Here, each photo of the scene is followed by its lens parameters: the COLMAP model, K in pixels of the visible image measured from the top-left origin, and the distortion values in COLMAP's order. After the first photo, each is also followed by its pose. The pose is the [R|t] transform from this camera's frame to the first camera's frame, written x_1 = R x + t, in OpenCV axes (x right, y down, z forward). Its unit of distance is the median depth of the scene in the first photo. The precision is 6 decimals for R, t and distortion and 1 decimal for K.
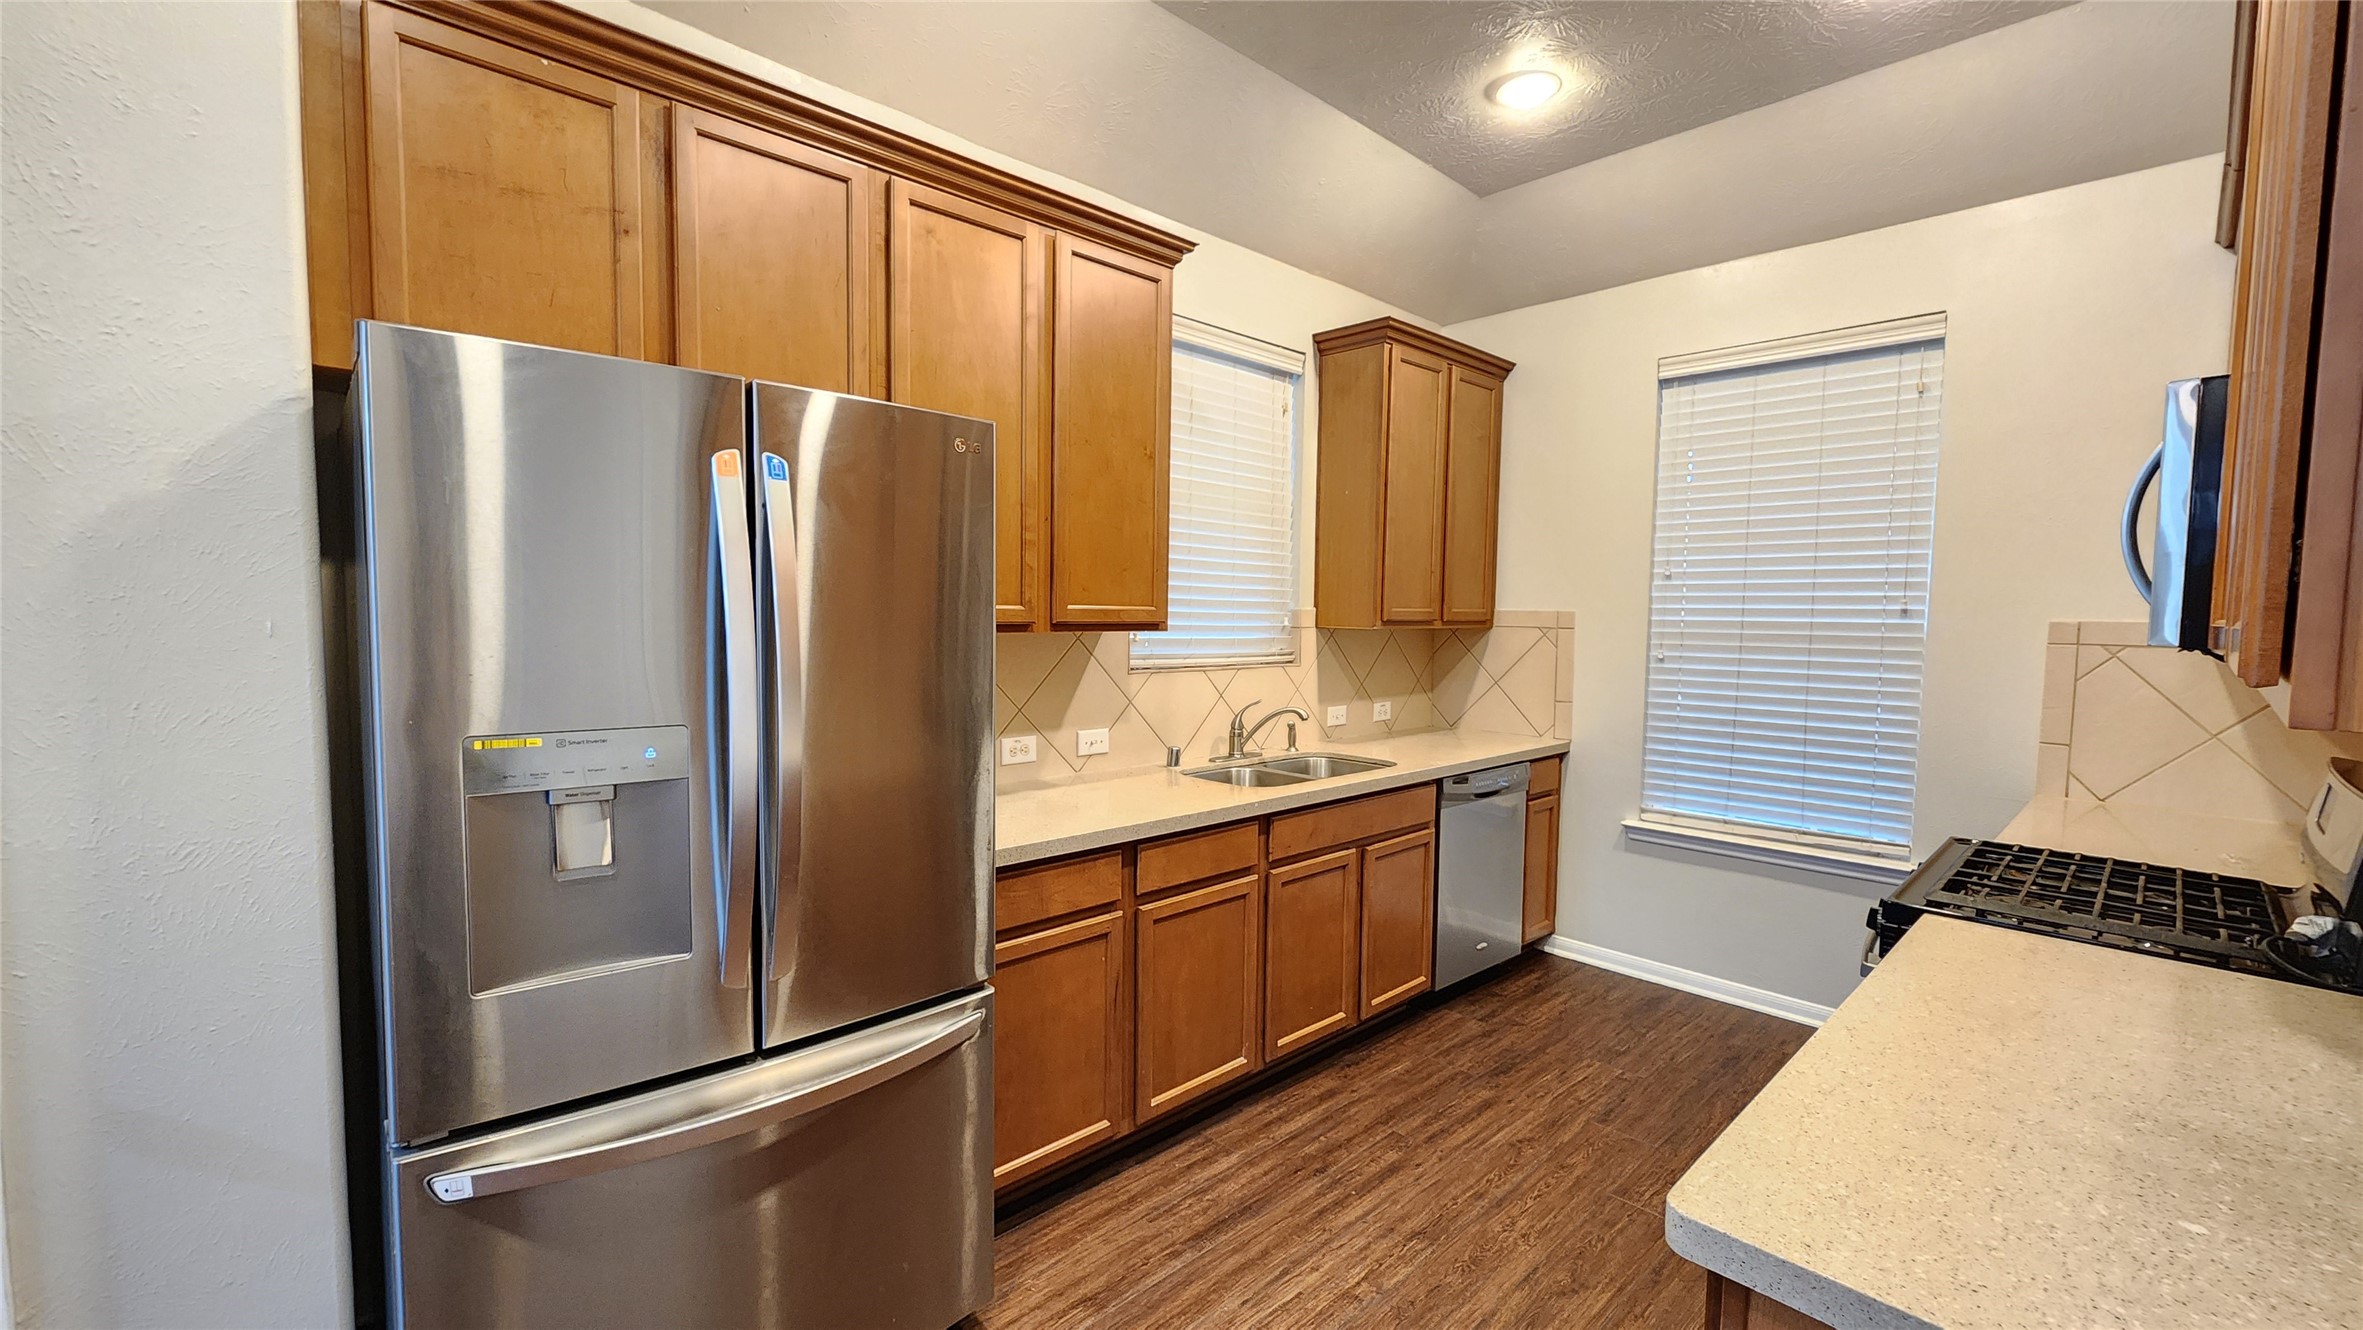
lens RADIAL K [[974.6, 0, 1183.1], [0, 974.6, 675.1], [0, 0, 1]] dist [-0.002272, 0.000030]
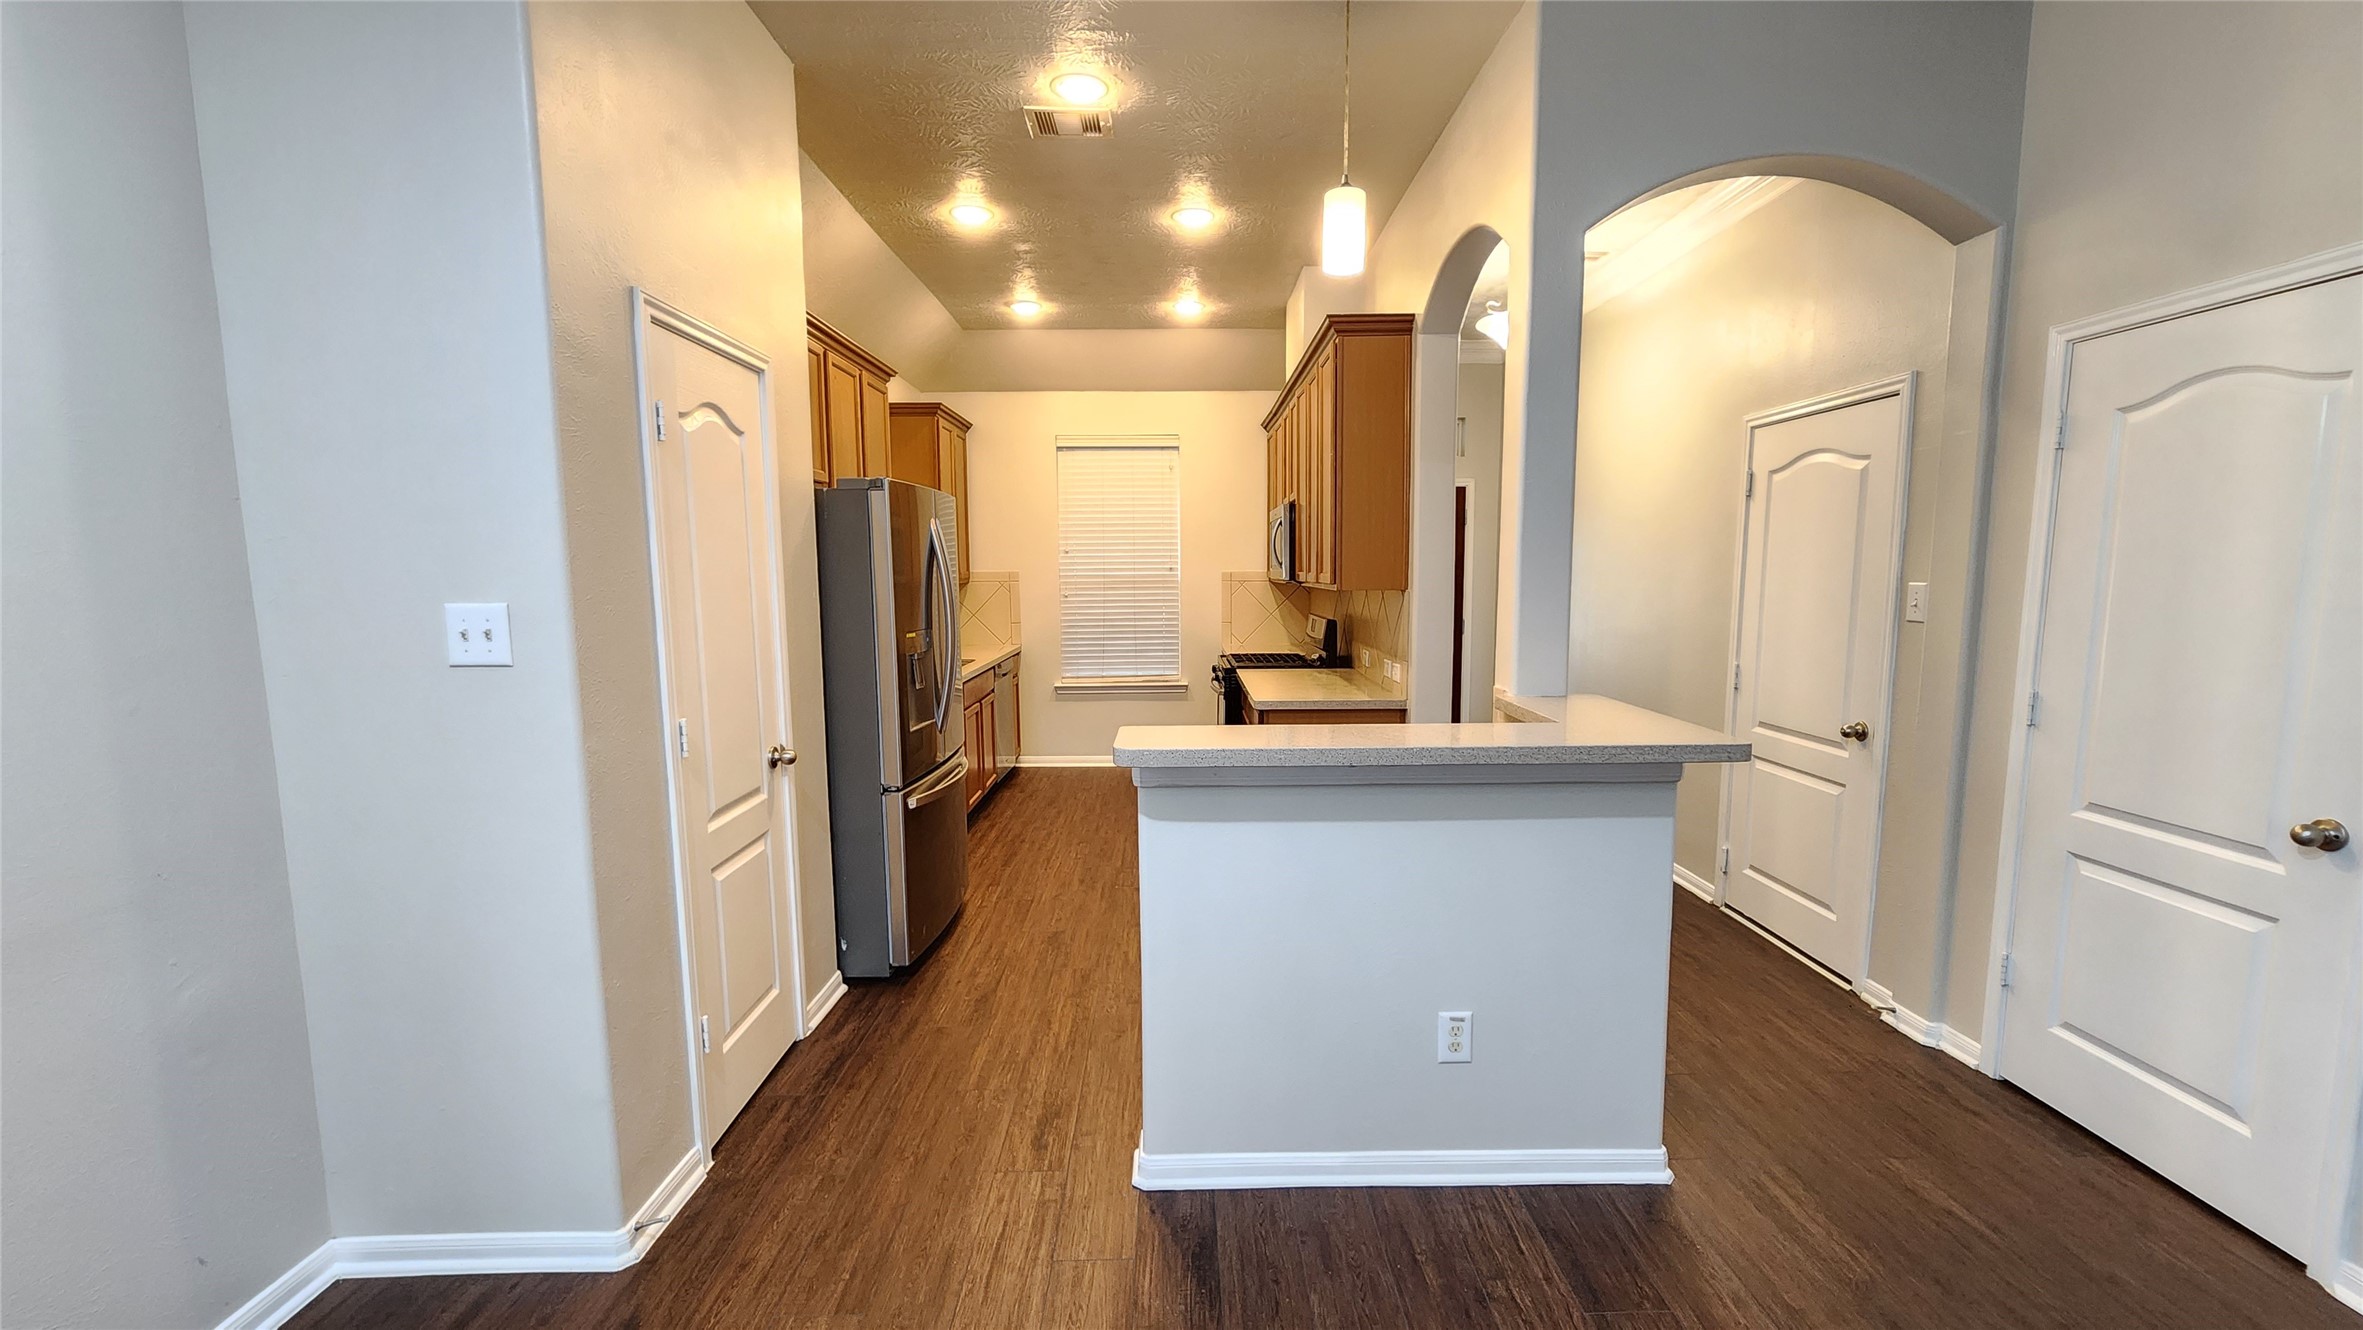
lens RADIAL K [[982.3, 0, 1185.7], [0, 982.3, 677.3], [0, 0, 1]] dist [0.001424, 0.000196]
pose [[0.686237, -0.101268, 0.720294, -0.873423], [0.066554, 0.994849, 0.076461, 0.012191], [-0.724327, -0.004532, 0.689442, -0.565998]]
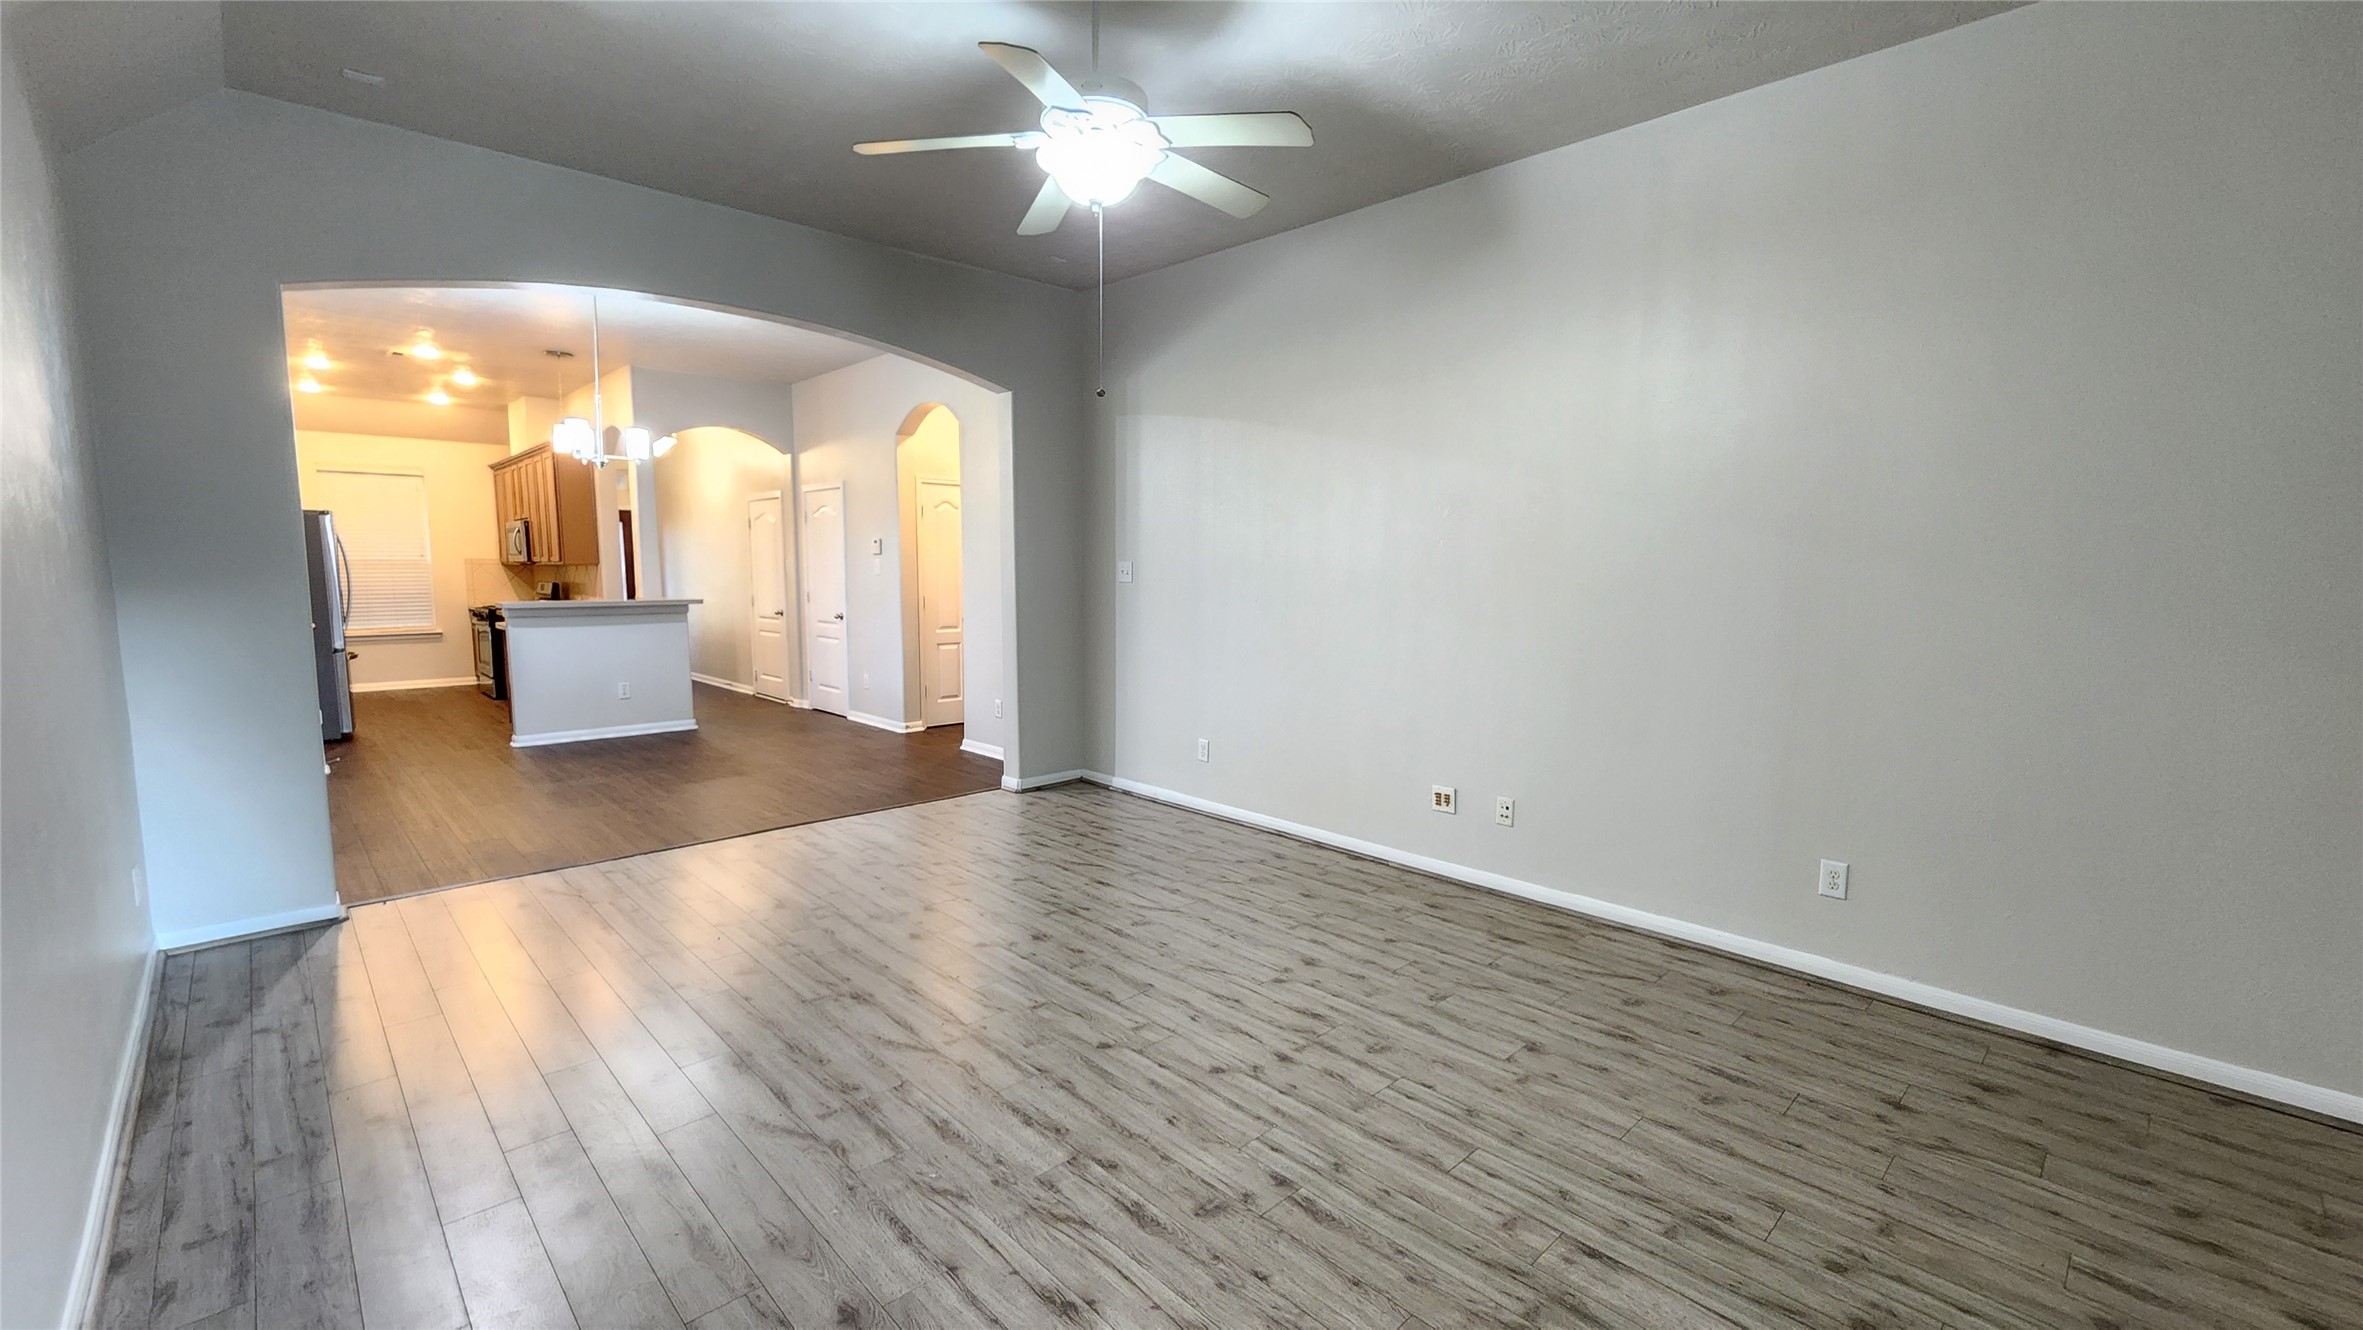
lens RADIAL K [[982.3, 0, 1185.7], [0, 982.3, 677.3], [0, 0, 1]] dist [0.001424, 0.000196]
pose [[0.004759, -0.125909, 0.992030, -2.665119], [0.062919, 0.990114, 0.125364, 0.090951], [-0.998007, 0.061821, 0.012634, -1.643138]]
